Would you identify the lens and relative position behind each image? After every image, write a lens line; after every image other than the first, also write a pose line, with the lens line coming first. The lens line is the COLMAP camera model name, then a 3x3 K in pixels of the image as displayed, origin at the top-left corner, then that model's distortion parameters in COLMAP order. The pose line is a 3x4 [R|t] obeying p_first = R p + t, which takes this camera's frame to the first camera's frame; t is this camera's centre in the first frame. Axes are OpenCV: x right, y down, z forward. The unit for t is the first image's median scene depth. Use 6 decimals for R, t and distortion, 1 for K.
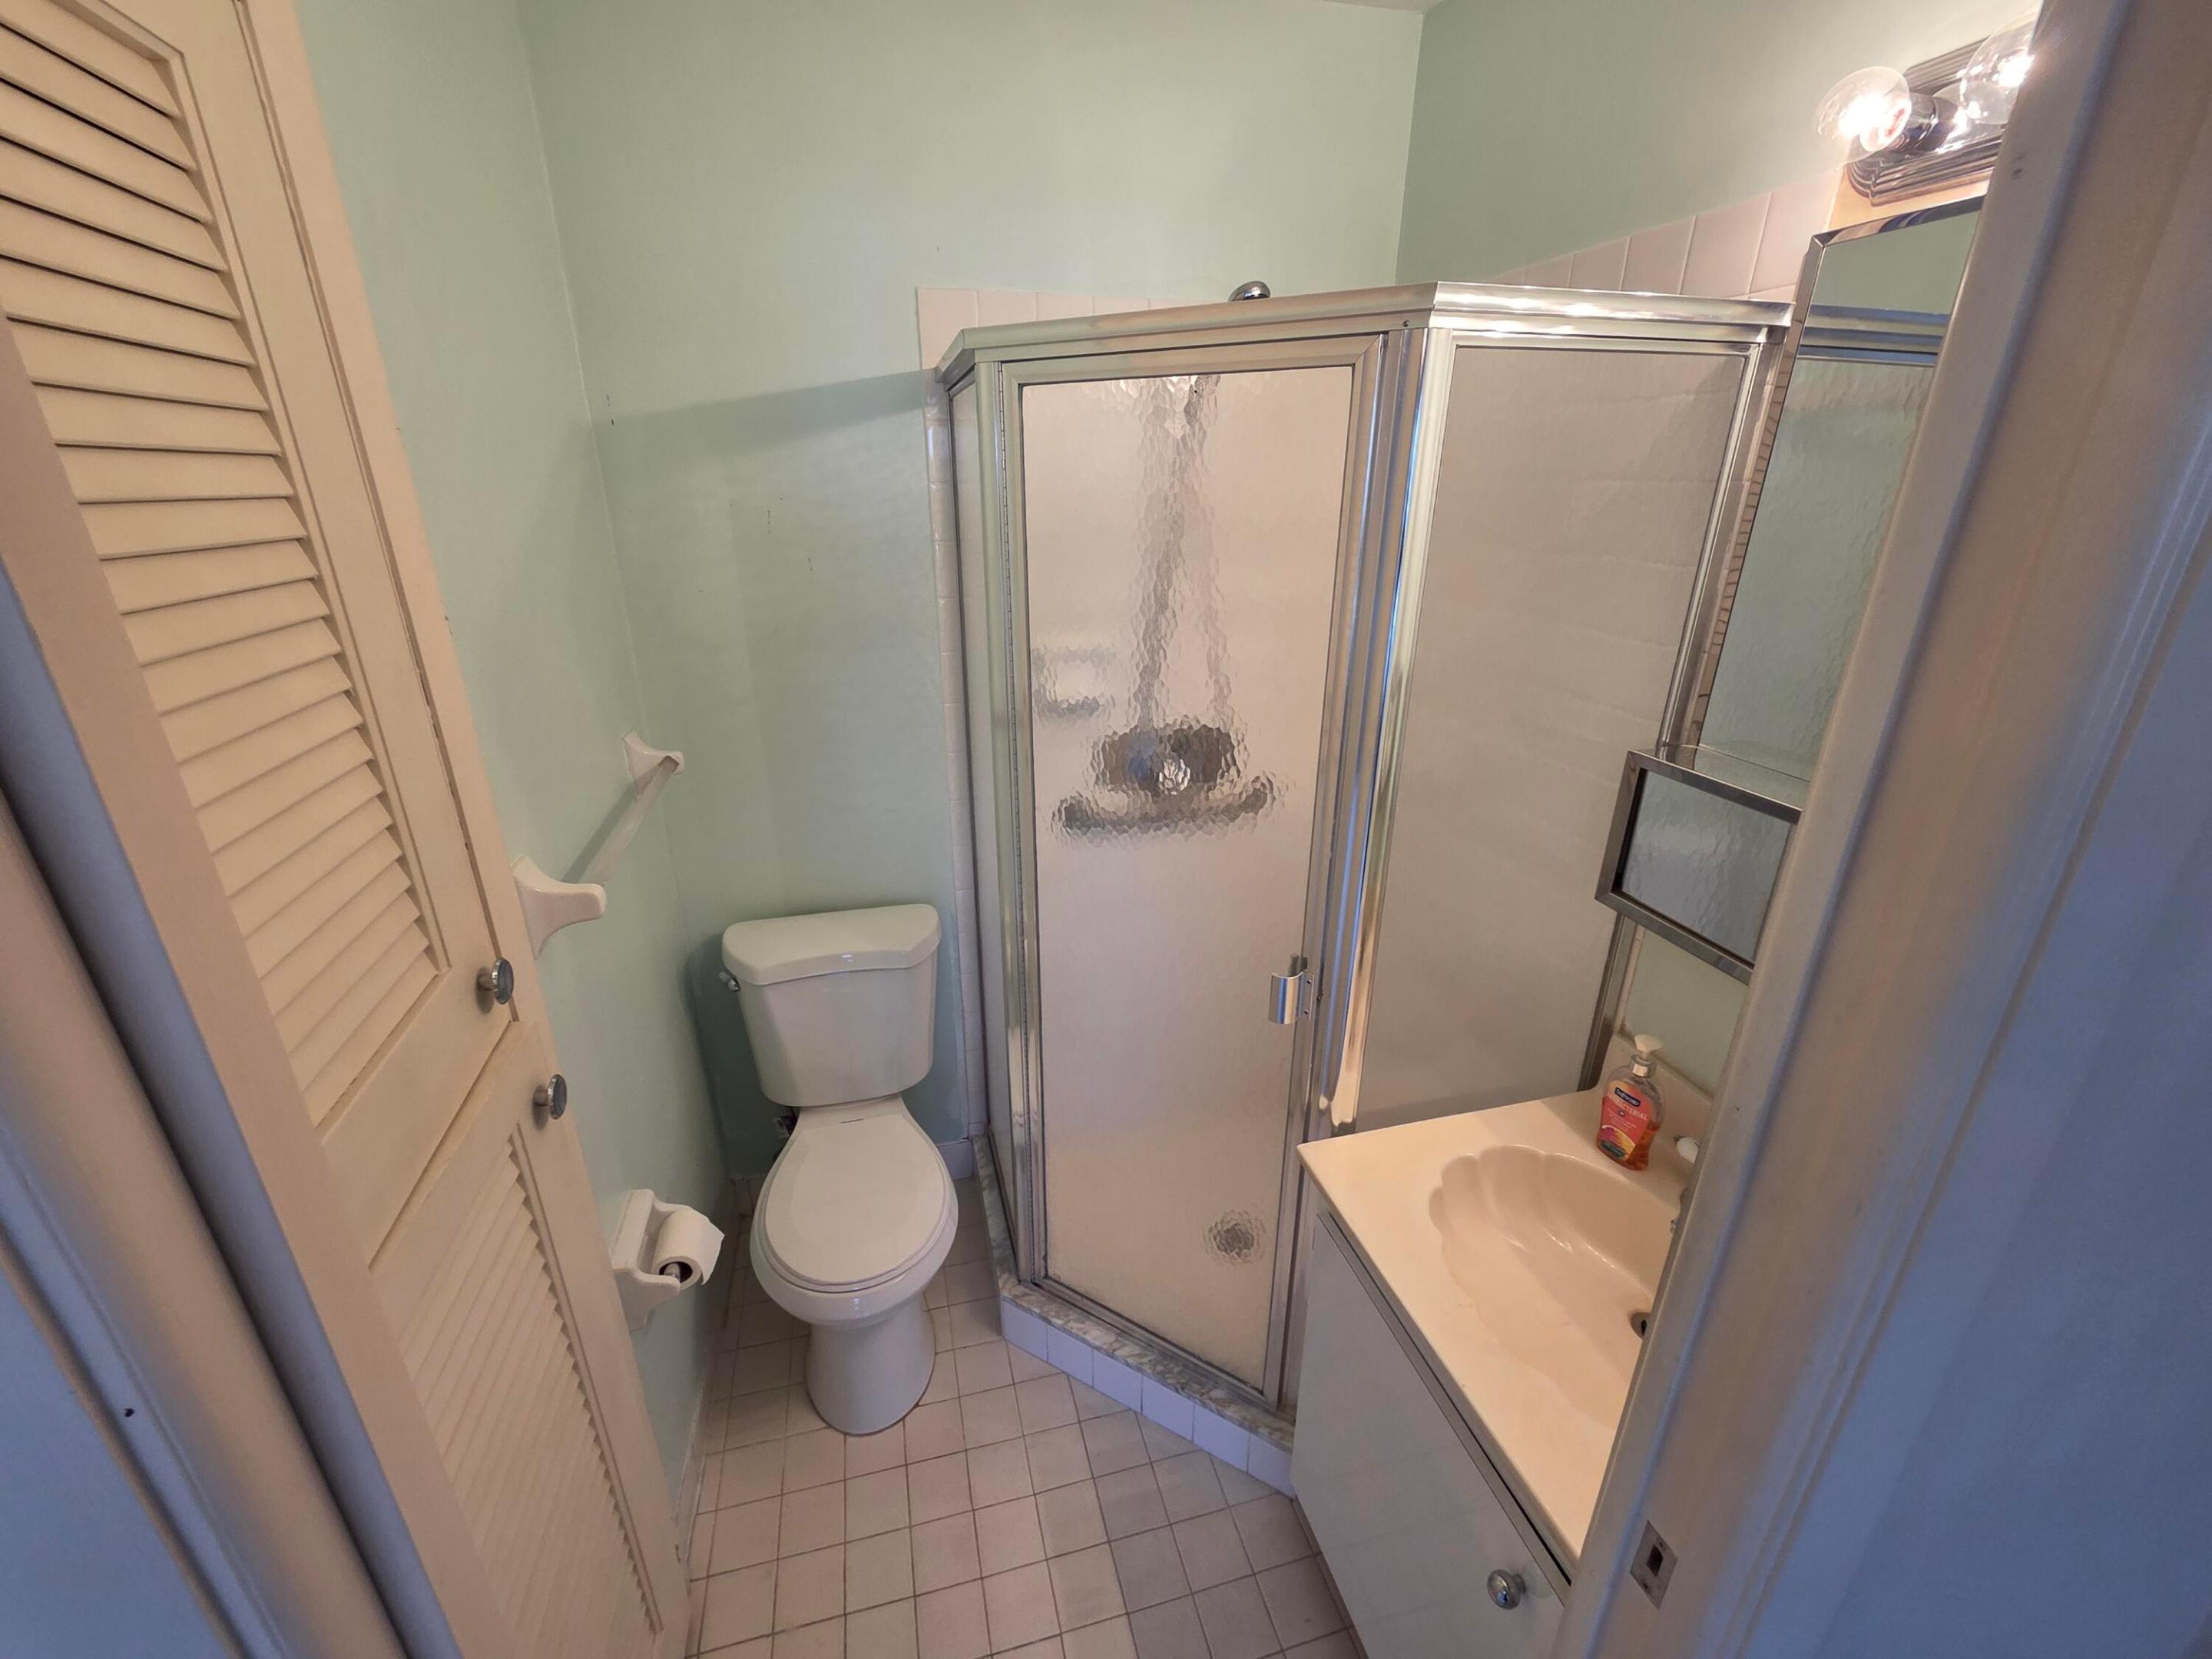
lens RADIAL K [[897.9, 0, 1096.8], [0, 897.9, 834.0], [0, 0, 1]] dist [0.001588, -0.003092]
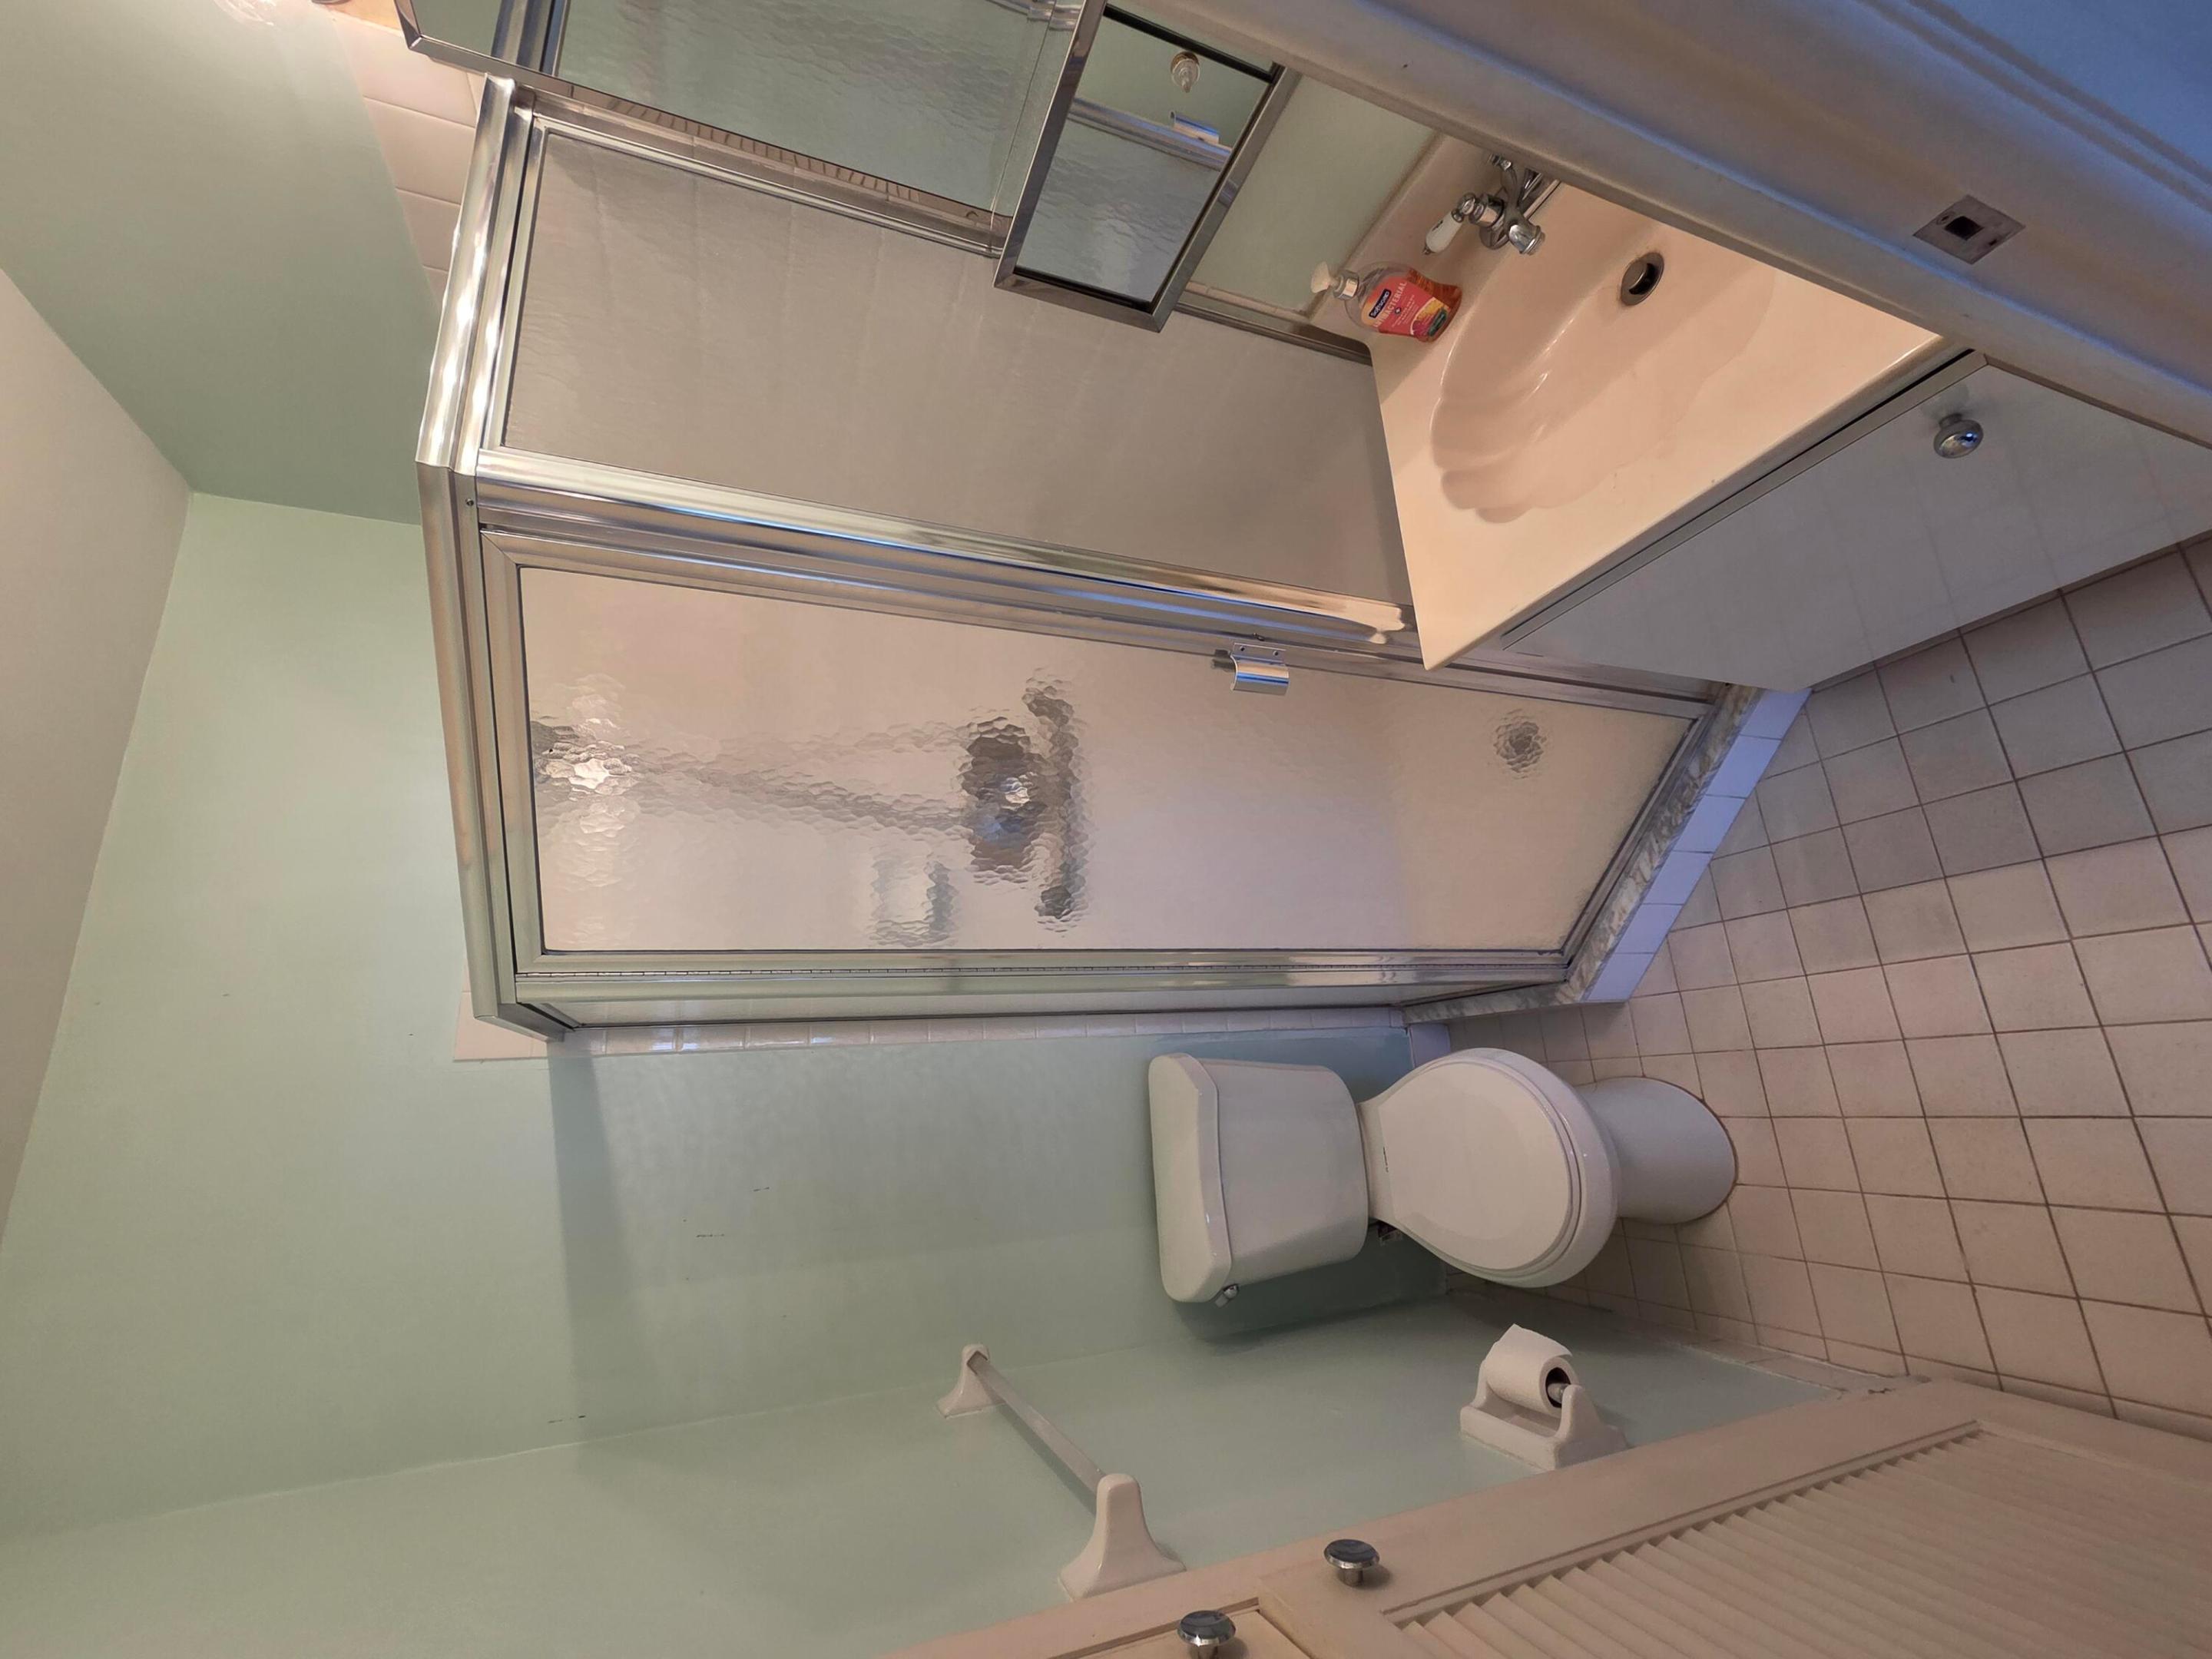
lens RADIAL K [[897.9, 0, 1096.8], [0, 897.9, 834.0], [0, 0, 1]] dist [0.001588, -0.003092]
pose [[0.035665, -0.998457, 0.042564, 0.008733], [0.999360, 0.035509, -0.004429, 0.026134], [0.002911, 0.042695, 0.999084, 0.099286]]
